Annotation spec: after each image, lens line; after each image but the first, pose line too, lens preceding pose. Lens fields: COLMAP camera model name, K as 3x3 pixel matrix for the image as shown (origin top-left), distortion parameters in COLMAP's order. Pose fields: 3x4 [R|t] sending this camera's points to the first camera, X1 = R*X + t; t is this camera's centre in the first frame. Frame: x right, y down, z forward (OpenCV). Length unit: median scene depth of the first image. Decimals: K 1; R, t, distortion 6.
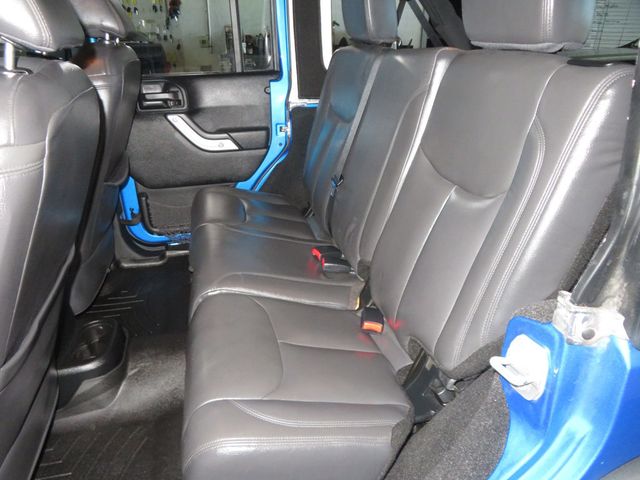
lens RADIAL K [[458.7, 0, 320.5], [0, 458.7, 237.6], [0, 0, 1]] dist [-0.009376, -0.001760]
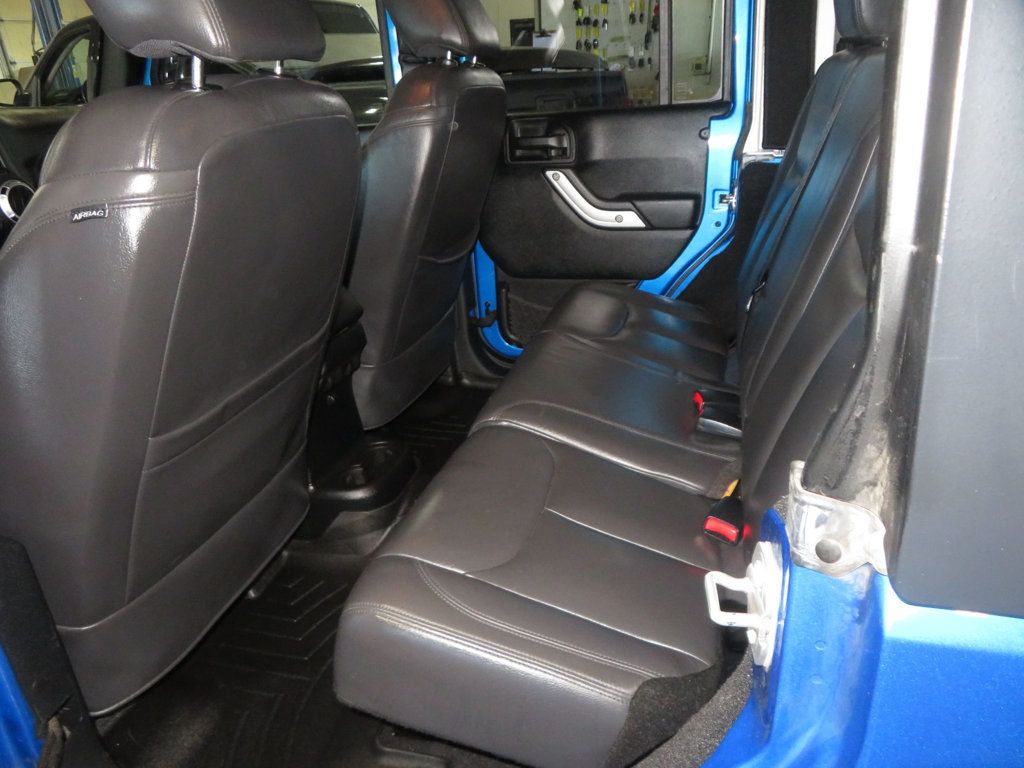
lens RADIAL K [[733.9, 0, 512.7], [0, 733.9, 380.1], [0, 0, 1]] dist [-0.009376, -0.001760]
pose [[0.875935, 0.150315, -0.458413, 0.157640], [-0.152126, 0.987803, 0.033221, 0.009808], [0.457815, 0.040637, 0.888118, 0.026747]]
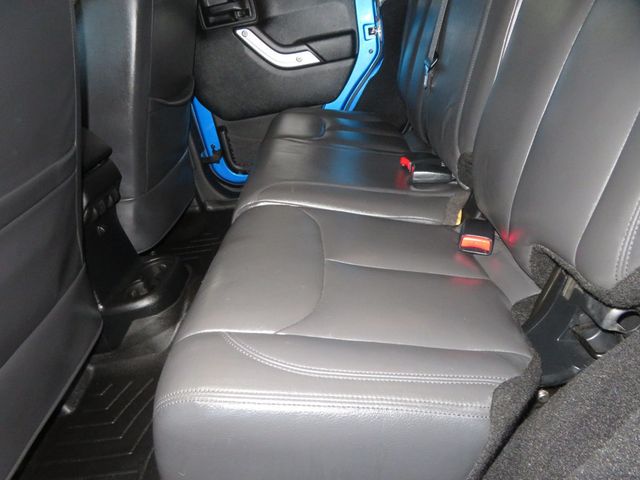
lens RADIAL K [[458.7, 0, 320.5], [0, 458.7, 237.6], [0, 0, 1]] dist [-0.009376, -0.001760]
pose [[0.959049, -0.035506, -0.281006, 0.047673], [0.056324, 0.996205, 0.066355, 0.073668], [0.277584, -0.079465, 0.957409, 0.170401]]
